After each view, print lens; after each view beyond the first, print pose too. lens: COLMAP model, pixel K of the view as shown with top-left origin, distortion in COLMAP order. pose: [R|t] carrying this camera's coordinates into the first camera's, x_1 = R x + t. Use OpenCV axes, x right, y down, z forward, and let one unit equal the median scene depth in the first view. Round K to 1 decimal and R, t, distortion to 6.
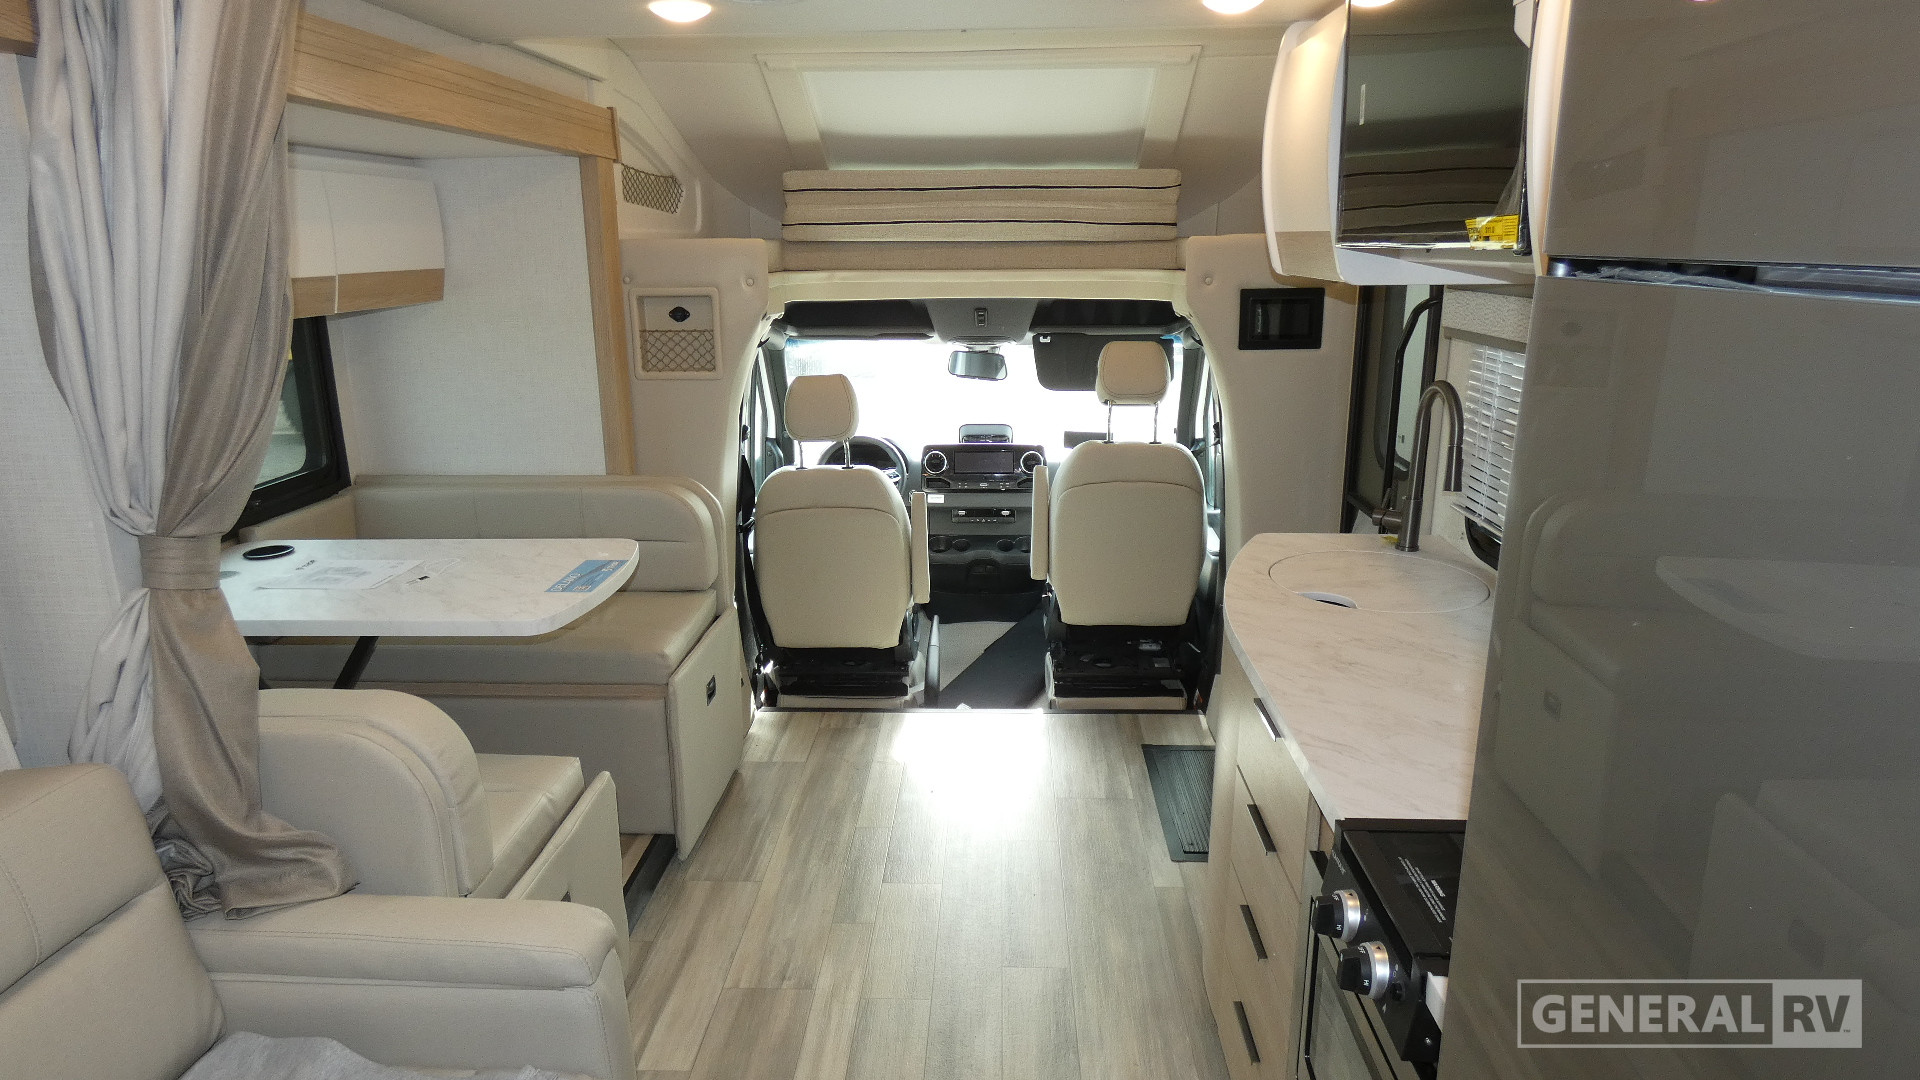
lens RADIAL K [[1140.2, 0, 967.2], [0, 1140.2, 529.7], [0, 0, 1]] dist [-0.005638, -0.003299]
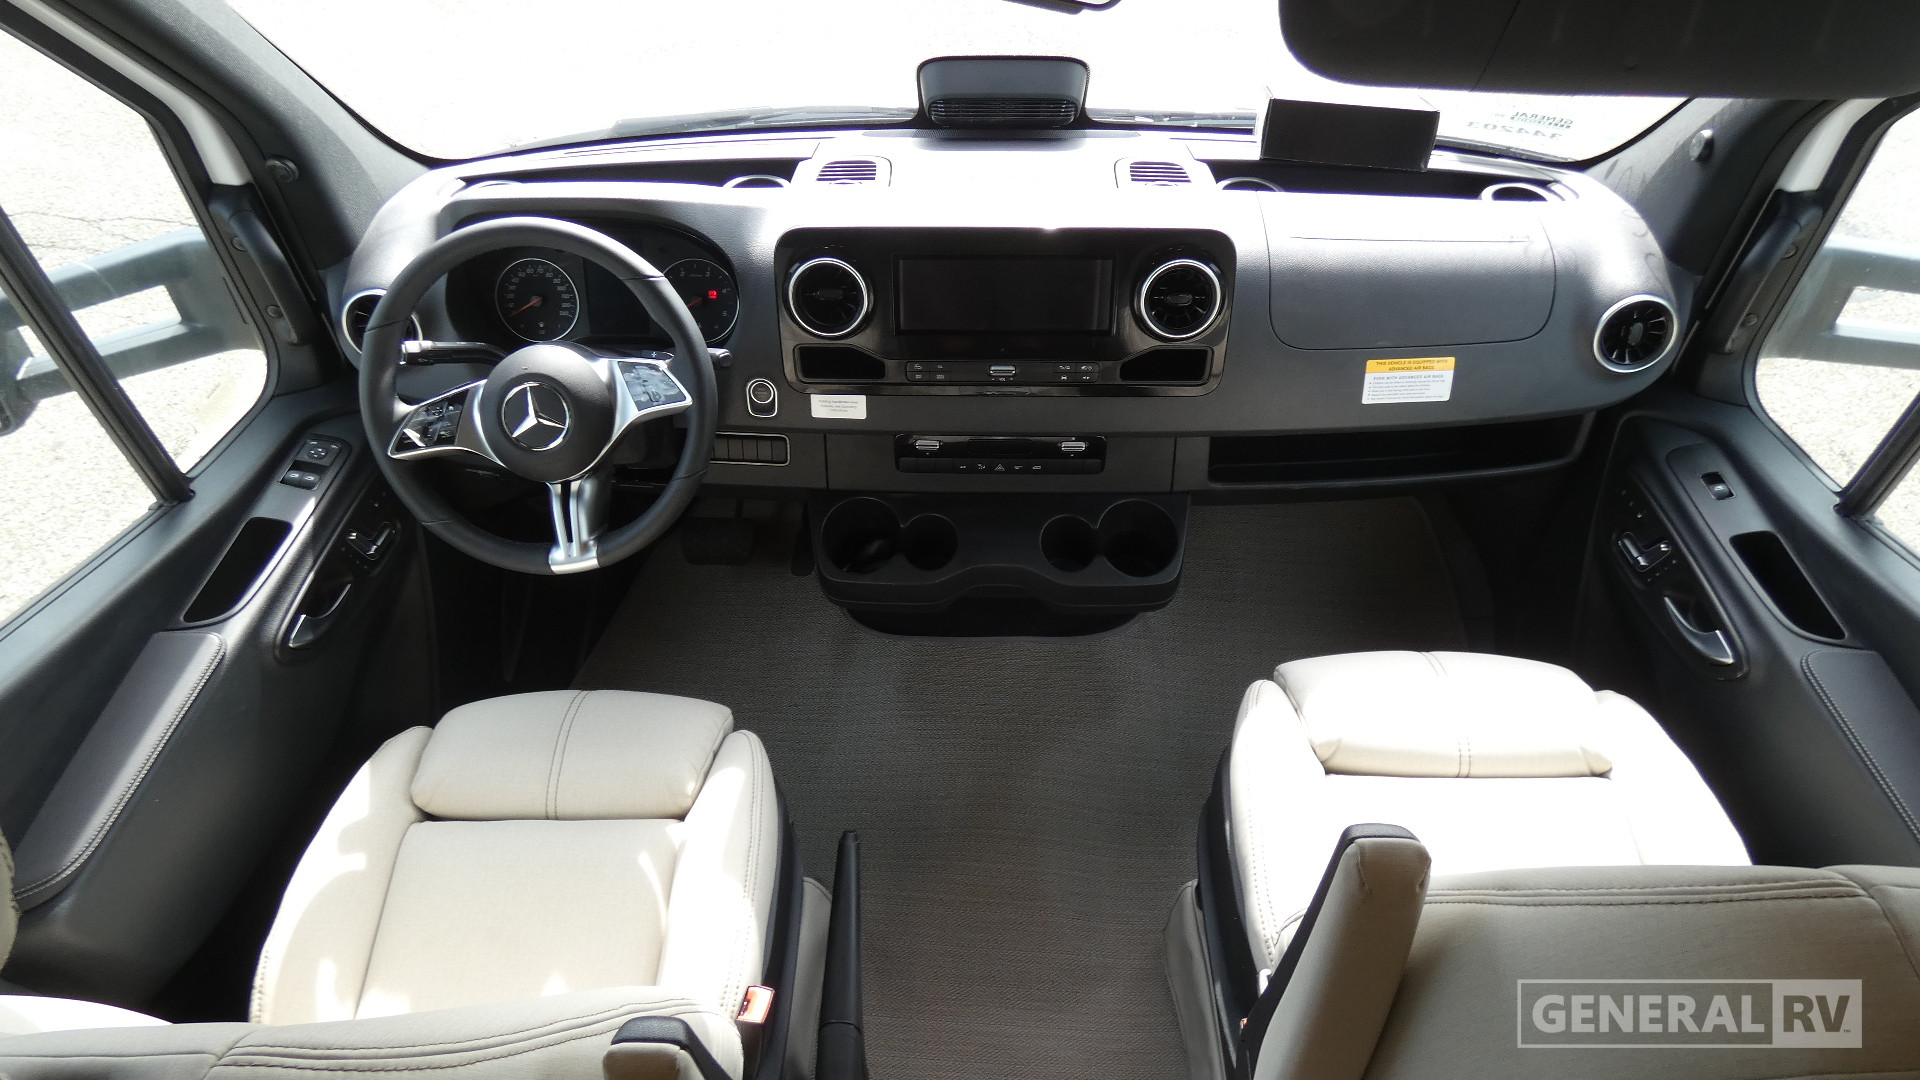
lens RADIAL K [[1140.2, 0, 958.6], [0, 1140.2, 543.4], [0, 0, 1]] dist [-0.005638, -0.003299]
pose [[1.000000, -0.000767, 0.000491, 0.005282], [0.000416, 0.864397, 0.502811, -0.242976], [-0.000810, -0.502810, 0.864396, 1.223170]]
